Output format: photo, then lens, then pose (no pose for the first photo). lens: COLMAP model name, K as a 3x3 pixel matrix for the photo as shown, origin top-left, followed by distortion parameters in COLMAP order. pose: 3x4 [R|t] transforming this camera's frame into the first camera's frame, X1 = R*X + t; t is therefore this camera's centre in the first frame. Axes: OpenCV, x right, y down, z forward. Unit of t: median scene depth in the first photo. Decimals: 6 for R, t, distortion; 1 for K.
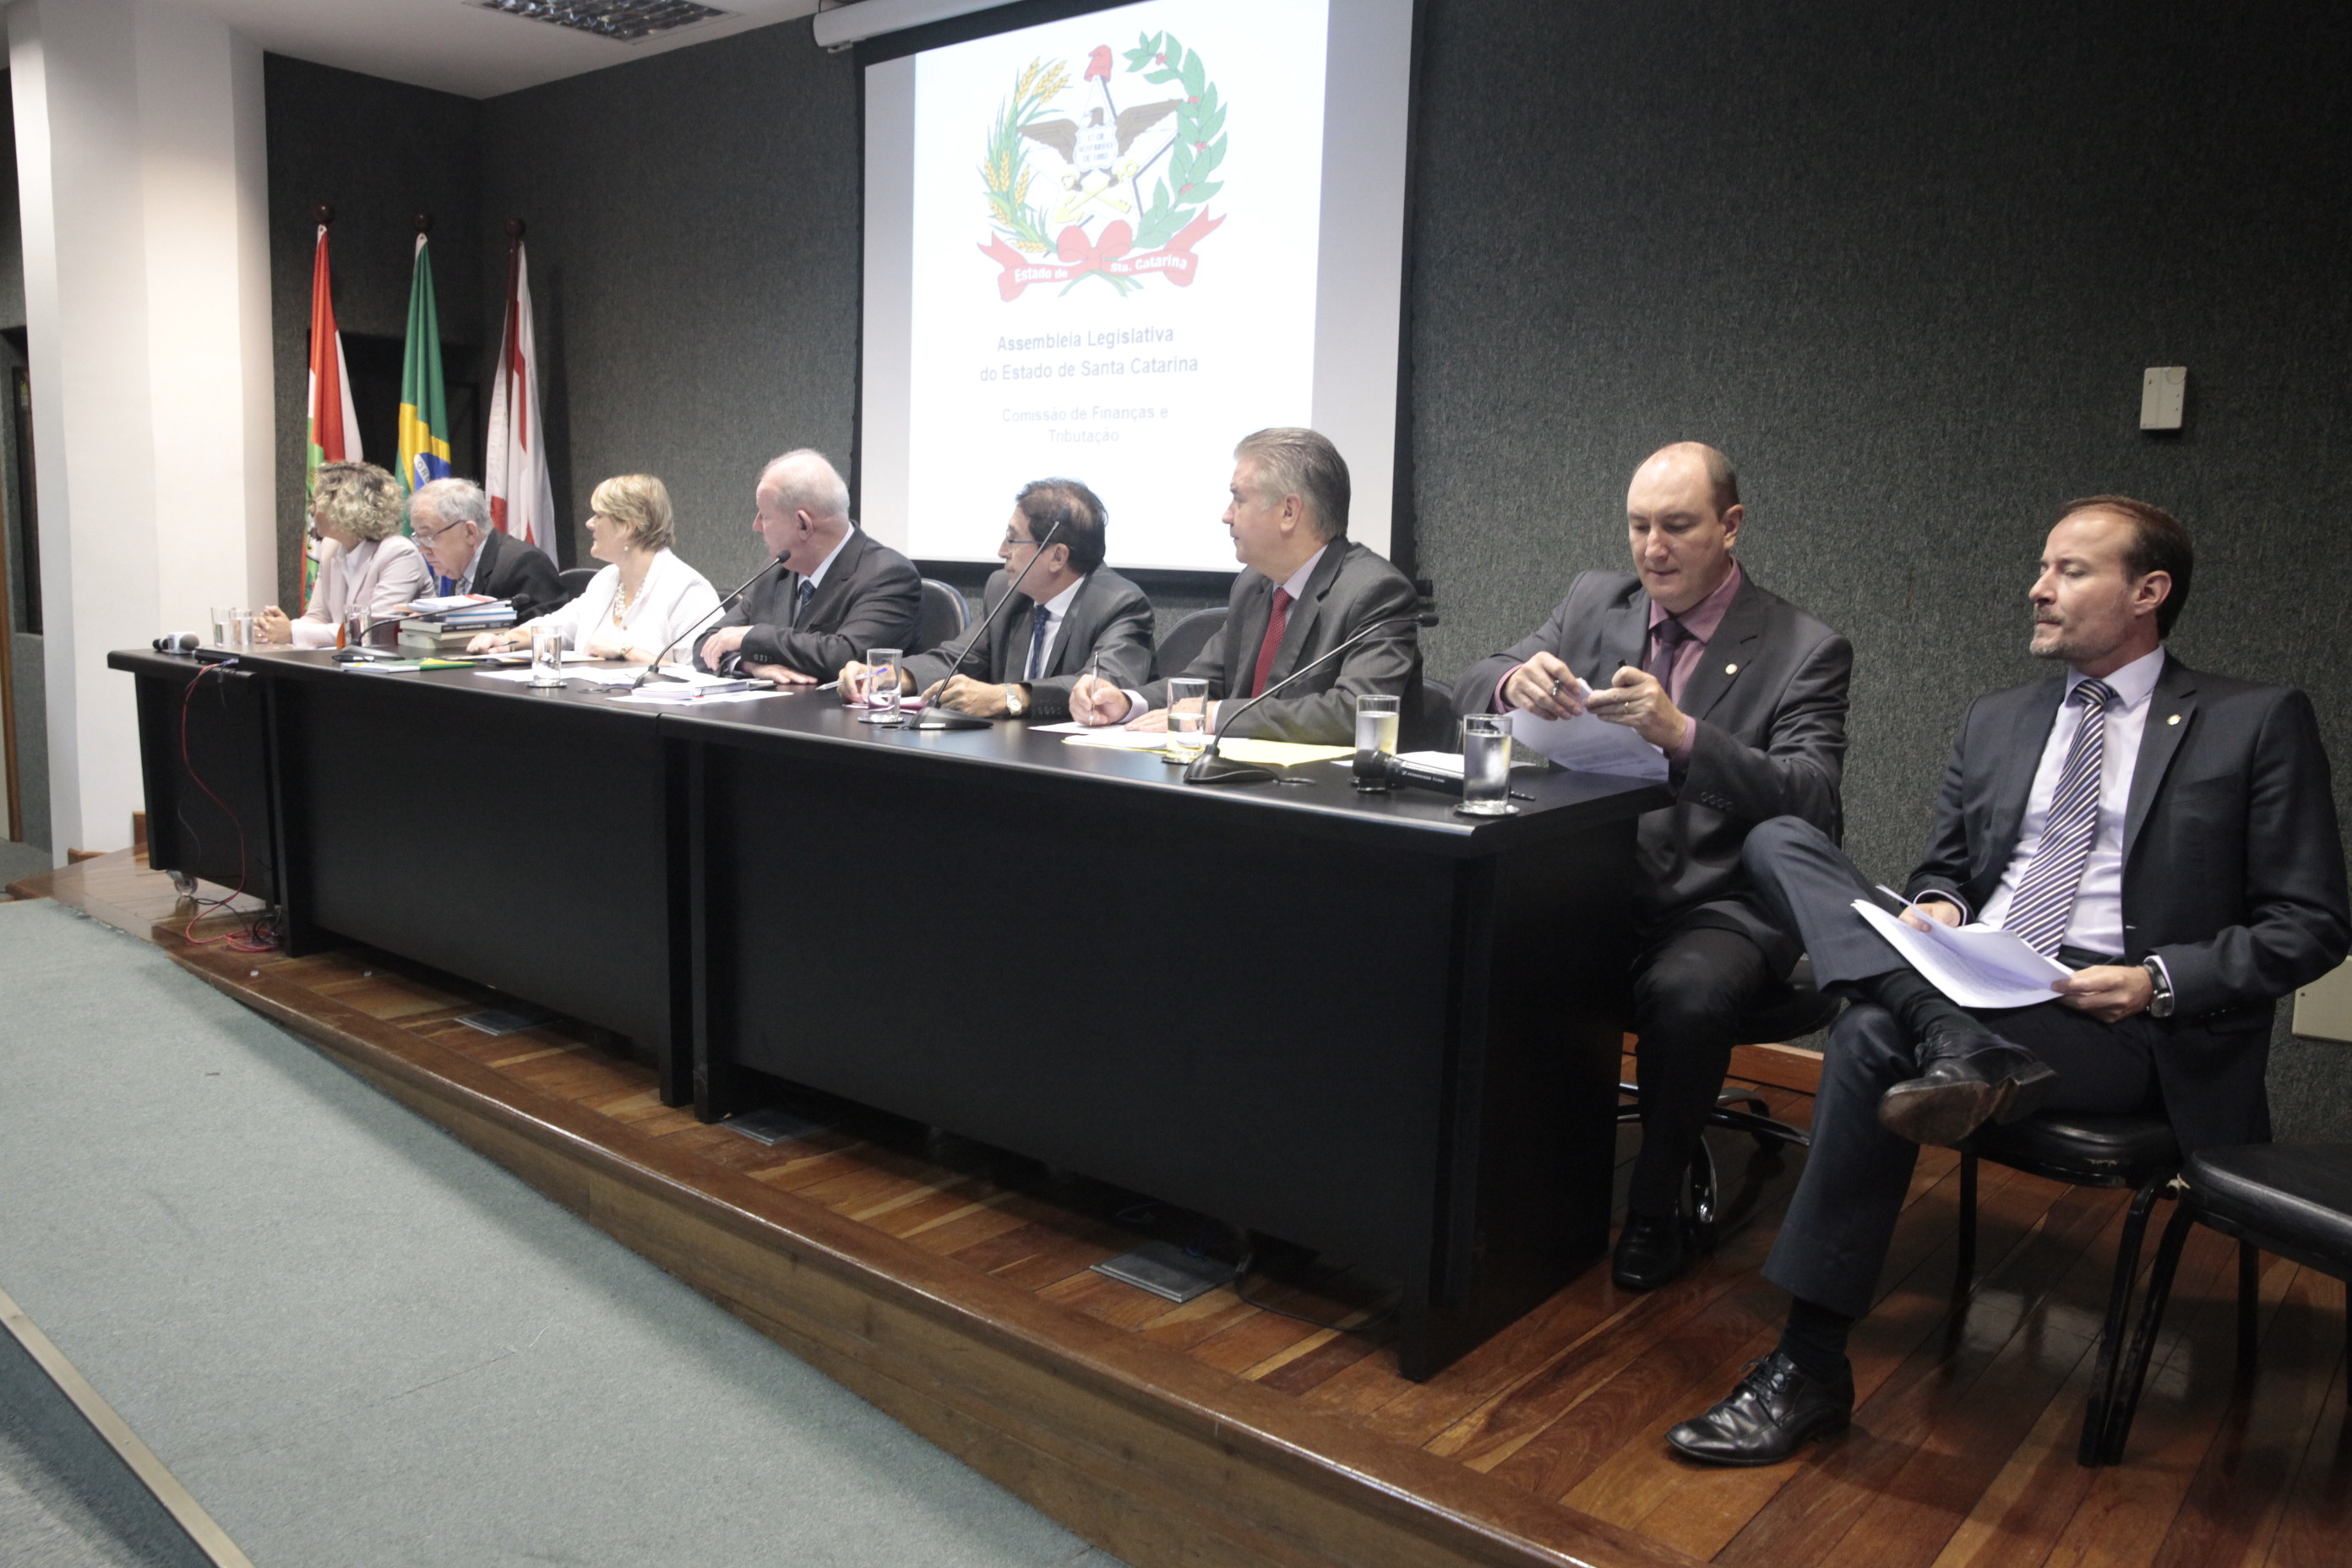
lens RADIAL K [[1765.5, 0, 1174.3], [0, 1765.5, 789.5], [0, 0, 1]] dist [-0.091701, 0.089765]
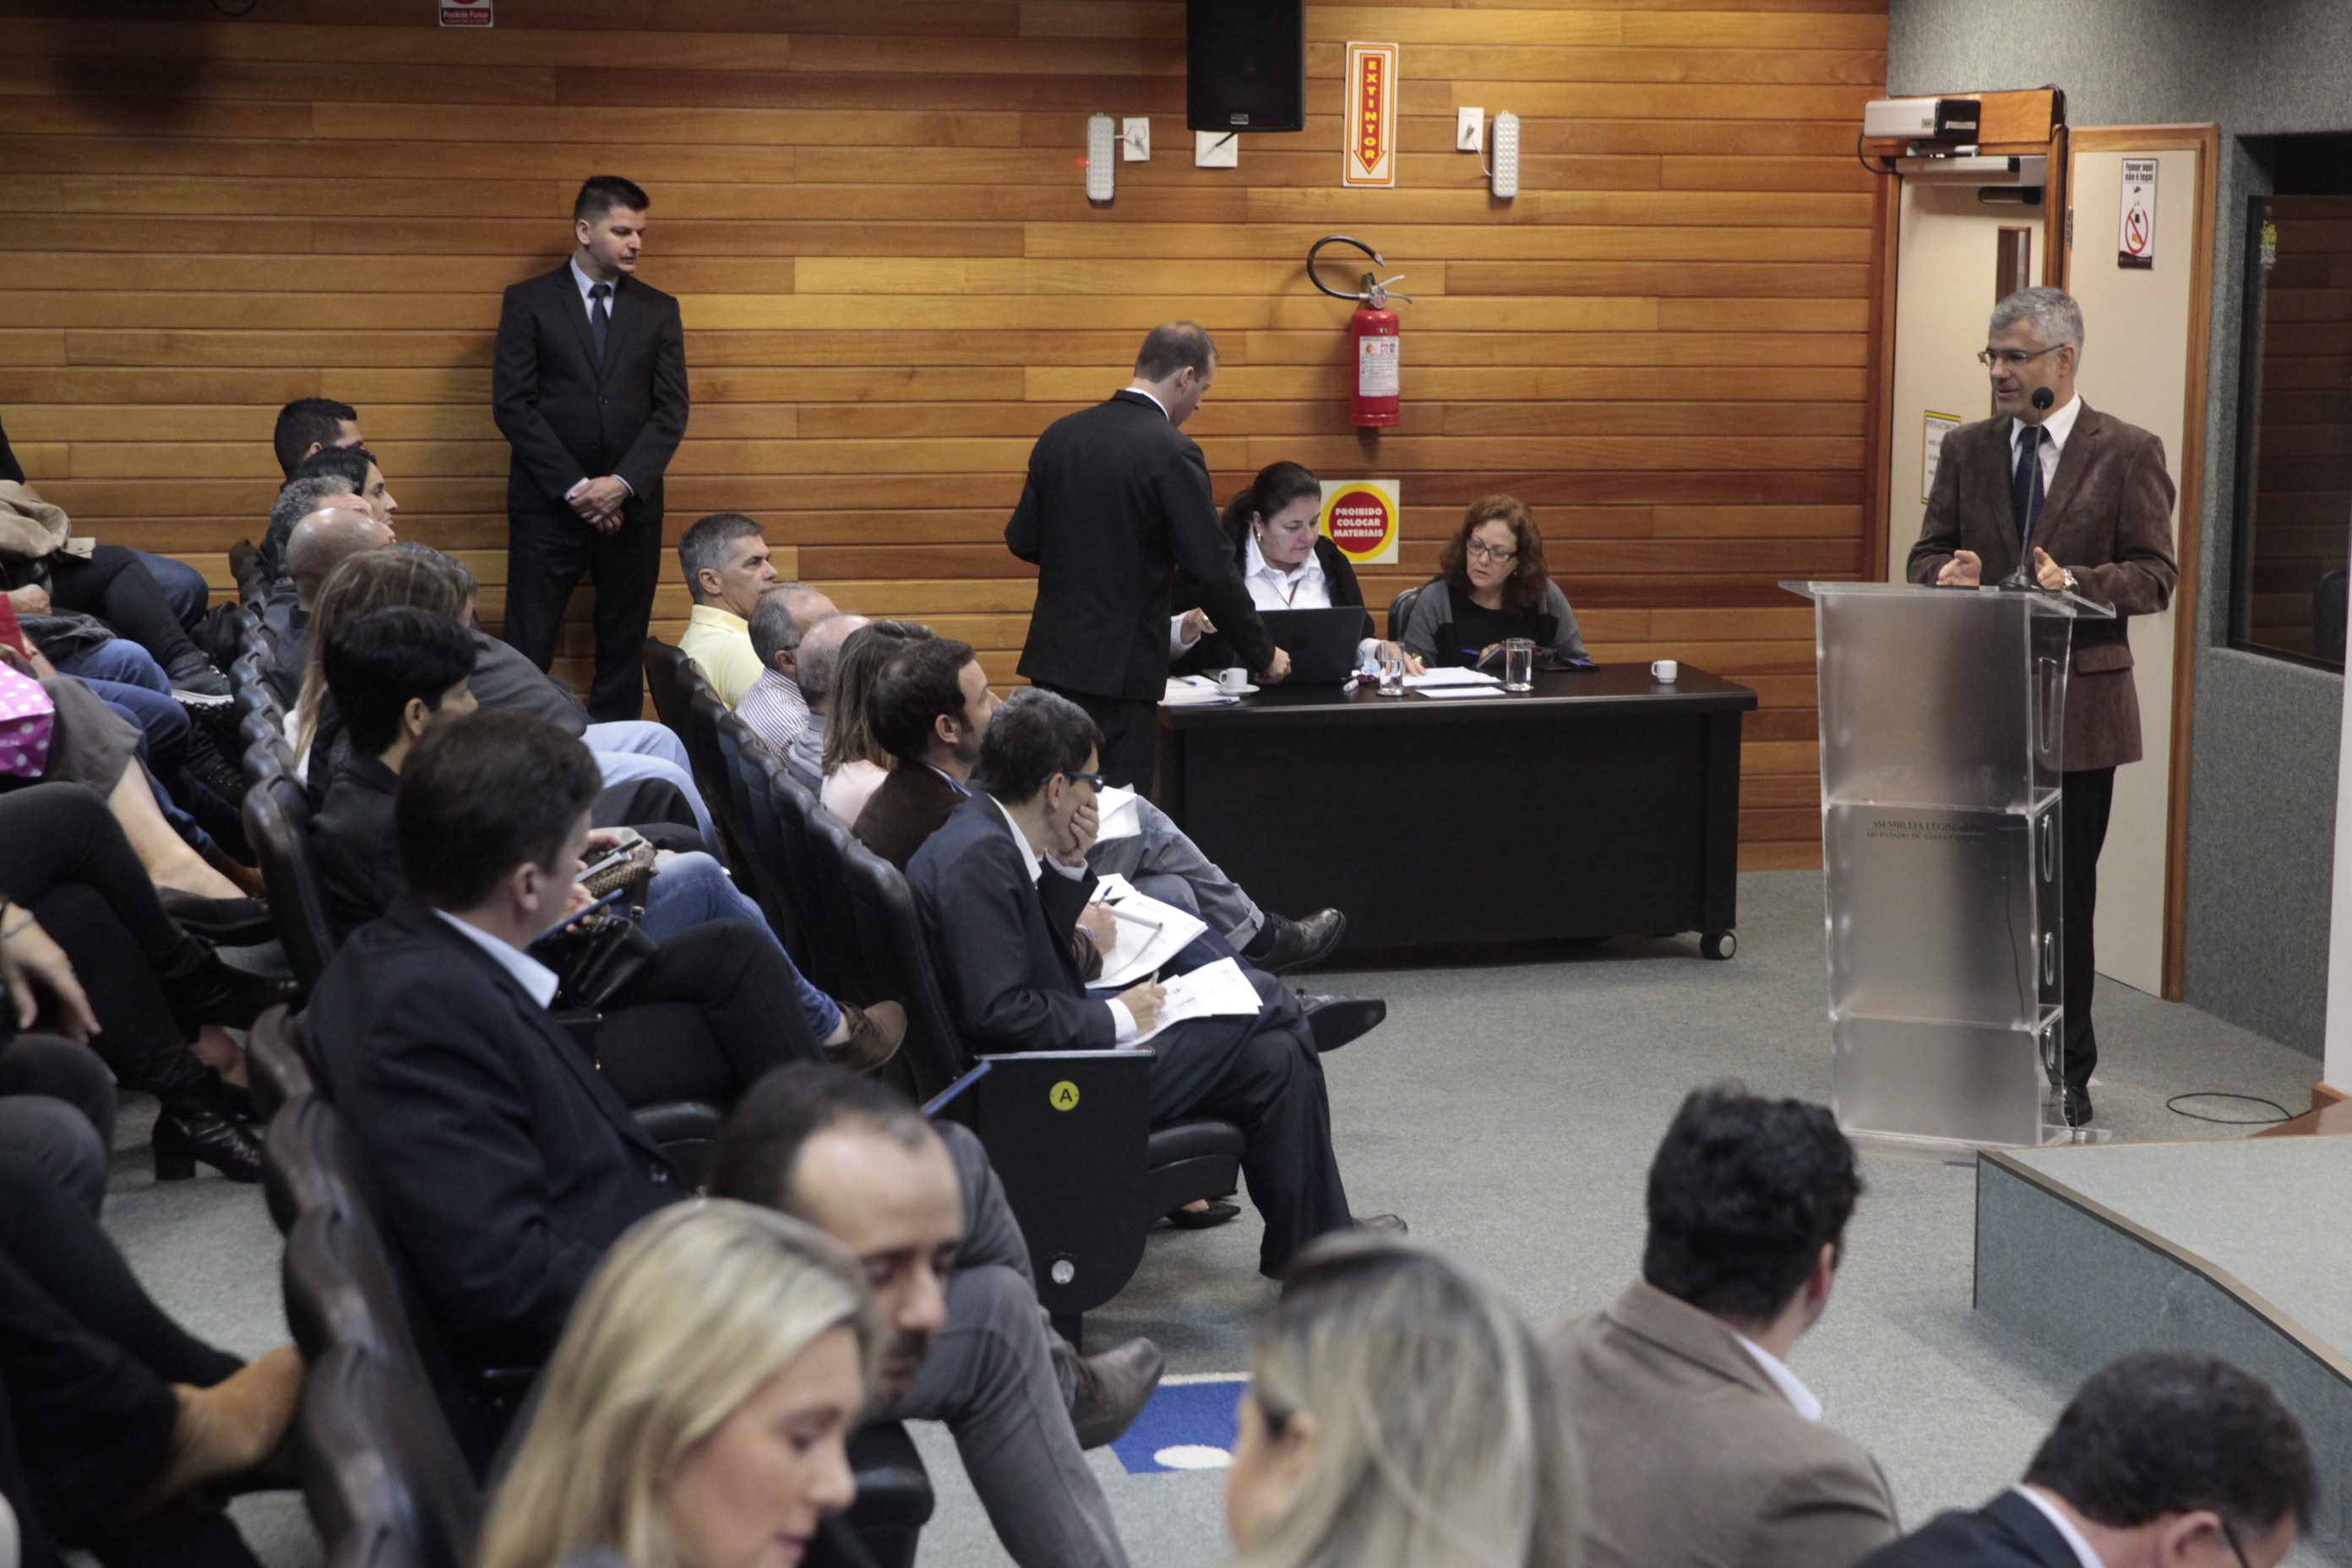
lens RADIAL K [[4401.9, 0, 1176.0], [0, 4401.9, 784.0], [0, 0, 1]] dist [0.203340, 0.264677]
pose [[0.786341, 0.053883, -0.615439, -0.023711], [-0.064805, 0.997887, 0.004566, -0.044428], [0.614385, 0.036293, 0.788171, -0.623946]]
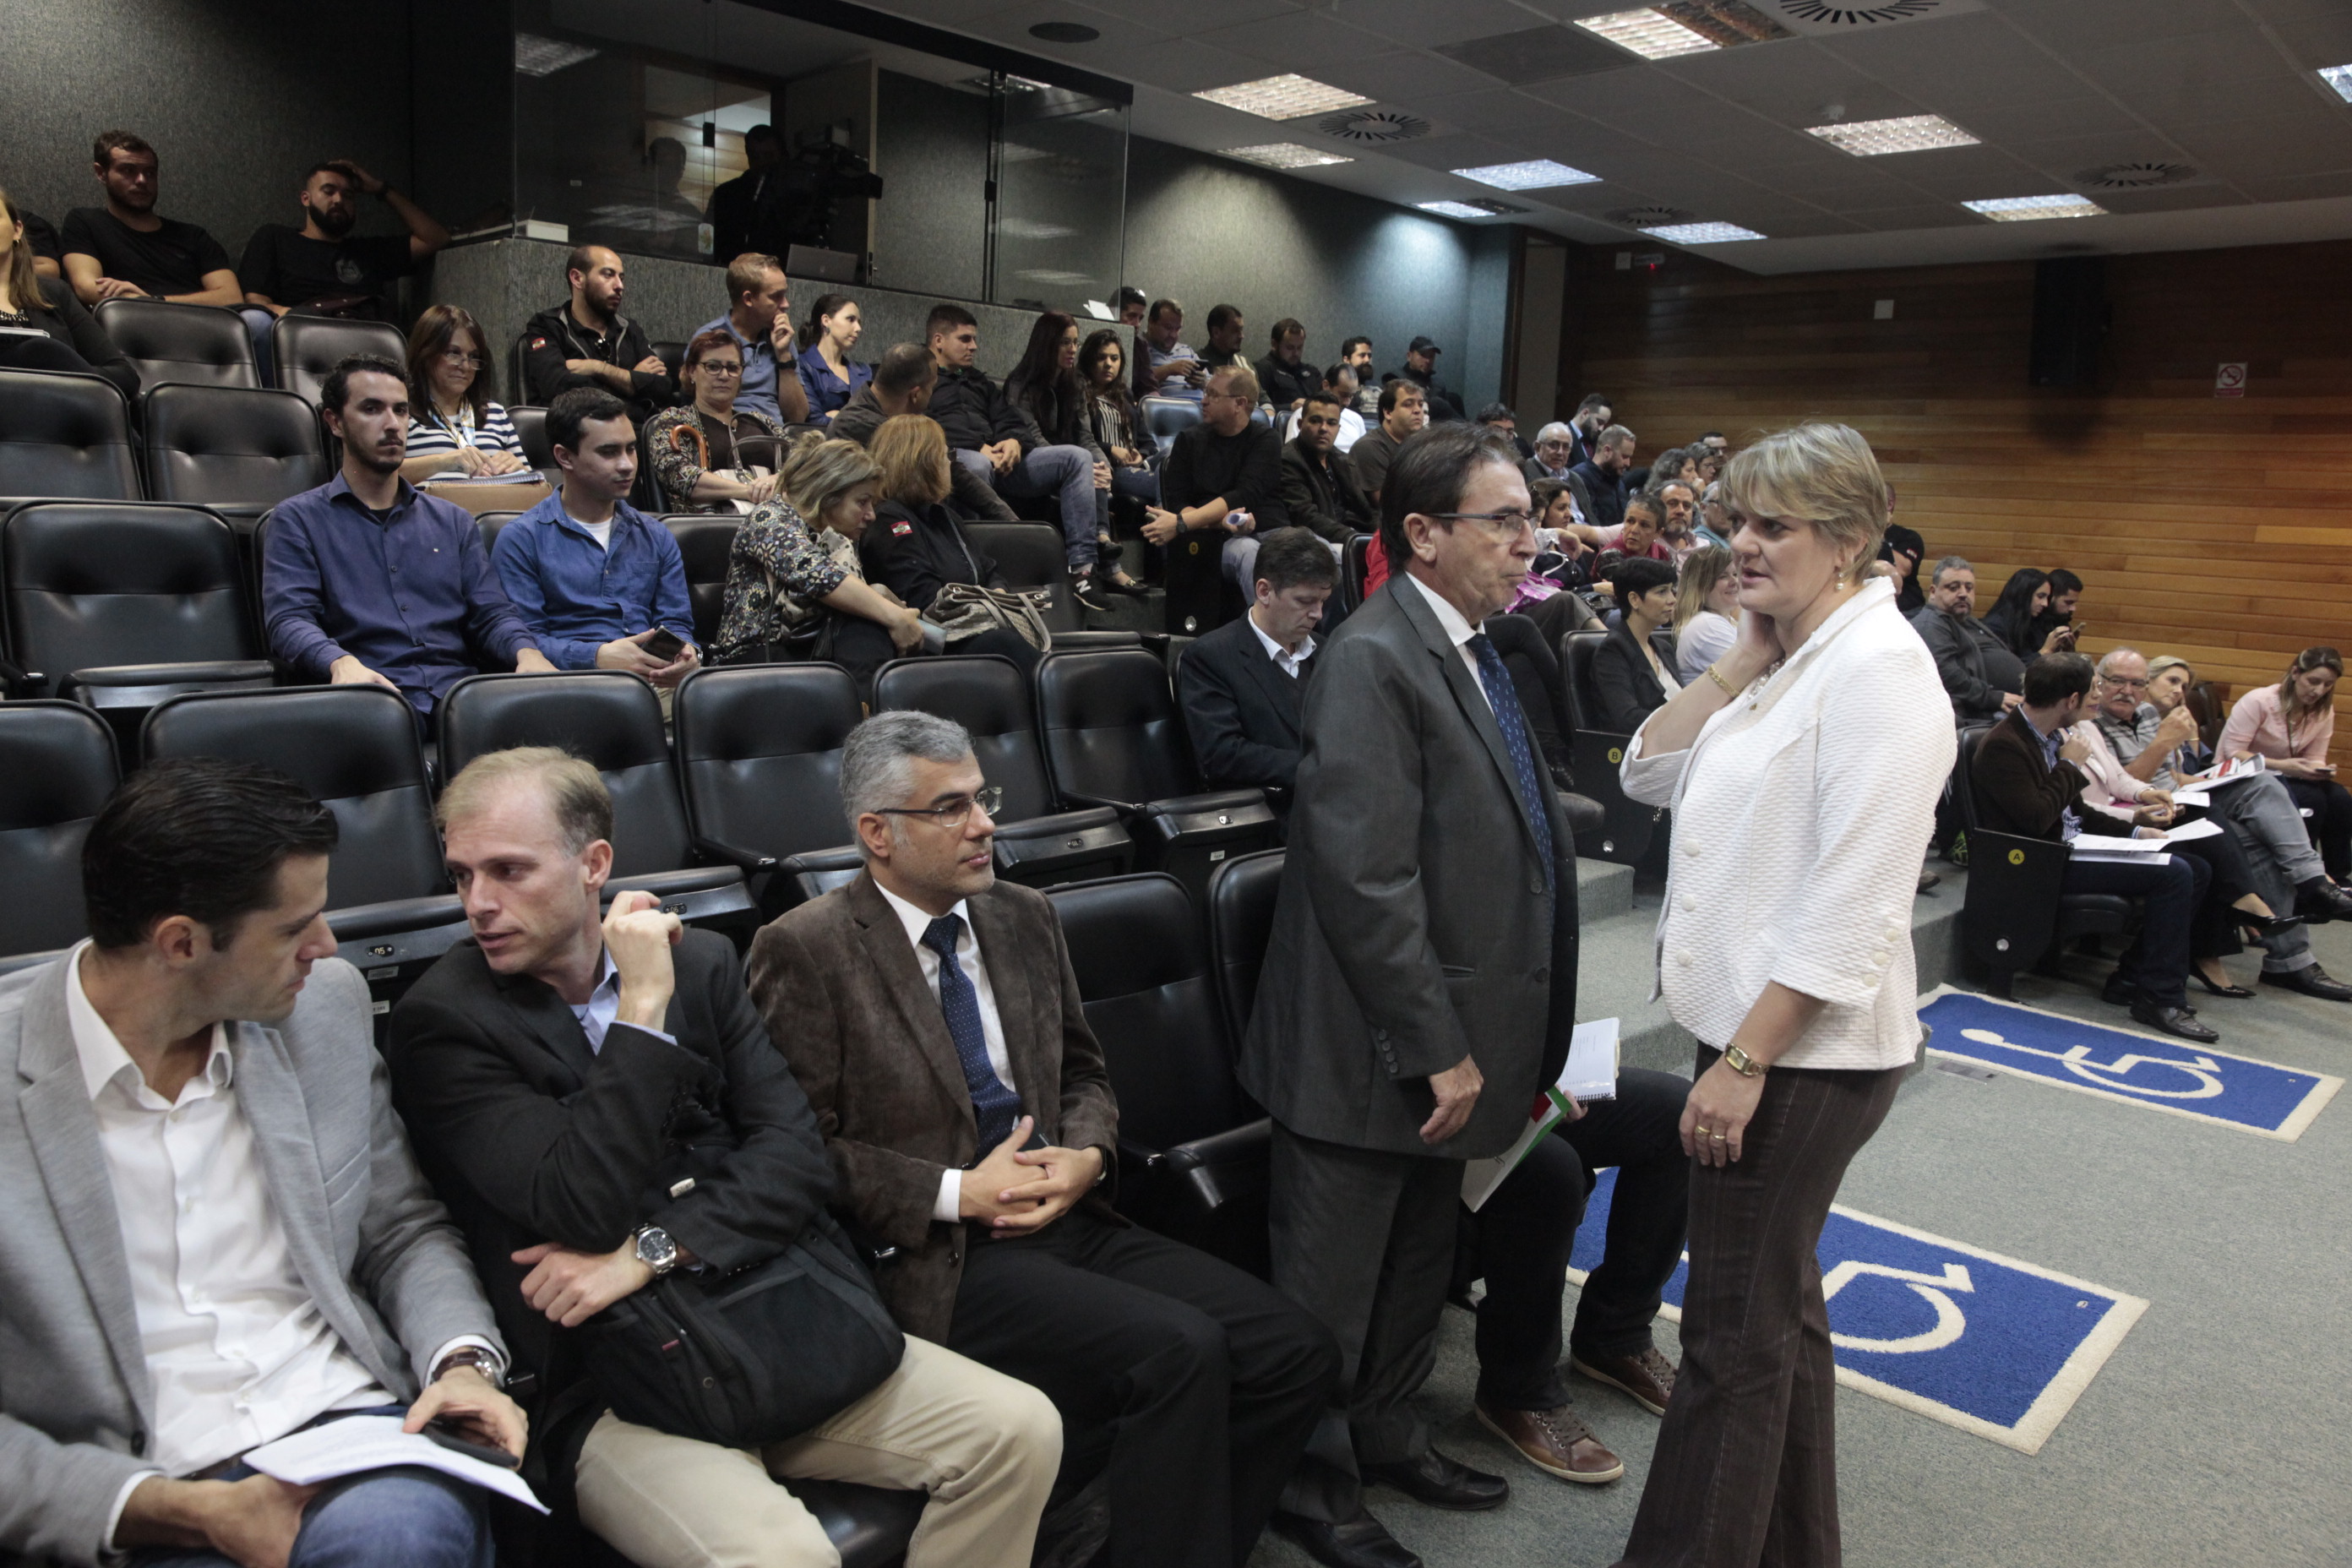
lens RADIAL K [[1650.8, 0, 1177.3], [0, 1650.8, 785.6], [0, 0, 1]] dist [-0.098754, 0.078120]
pose [[-0.090088, 0.129369, -0.987496, 0.145068], [-0.187655, 0.971563, 0.144402, -0.024837], [0.978095, 0.198317, -0.063249, 0.107824]]
